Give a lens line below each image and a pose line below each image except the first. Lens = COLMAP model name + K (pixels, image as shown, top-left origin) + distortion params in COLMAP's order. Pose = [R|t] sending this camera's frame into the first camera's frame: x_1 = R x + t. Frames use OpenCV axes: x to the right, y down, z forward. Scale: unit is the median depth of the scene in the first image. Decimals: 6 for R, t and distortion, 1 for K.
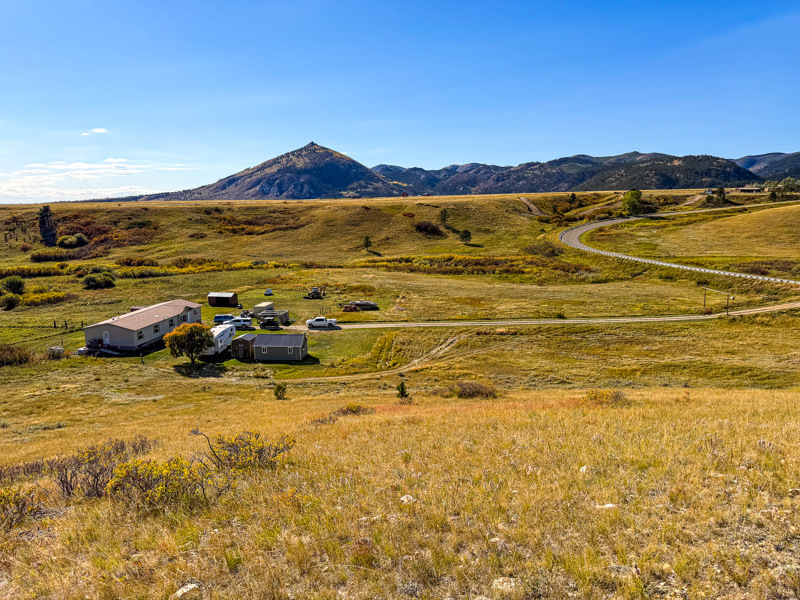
lens RADIAL K [[554.2, 0, 400.0], [0, 554.2, 300.0], [0, 0, 1]] dist [0.120396, -0.184244]
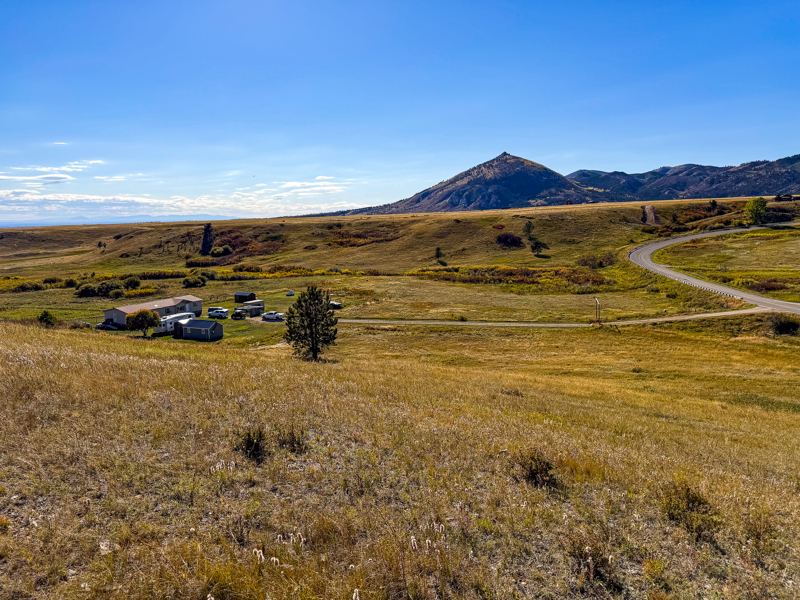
lens RADIAL K [[554.2, 0, 400.0], [0, 554.2, 300.0], [0, 0, 1]] dist [0.120396, -0.184244]
pose [[0.943356, 0.032572, -0.330180, 0.245903], [-0.038257, 0.999210, -0.010733, 0.002850], [0.329569, 0.022757, 0.943857, -0.054238]]
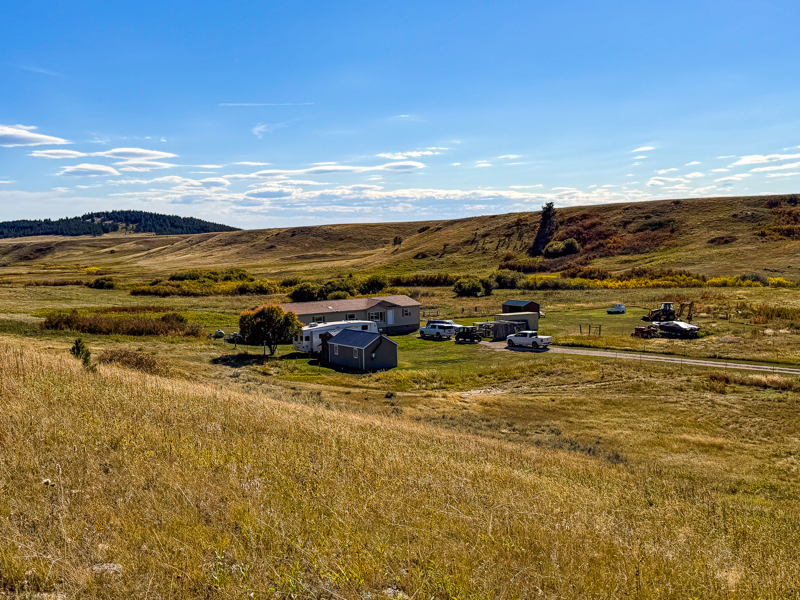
lens RADIAL K [[902.2, 0, 342.5], [0, 902.2, 300.5], [0, 0, 1]] dist [-0.010298, -0.021974]
pose [[0.582012, 0.046151, -0.811870, 0.230232], [-0.106695, 0.994091, -0.019979, 0.017049], [0.806150, 0.098250, 0.583497, 0.118862]]
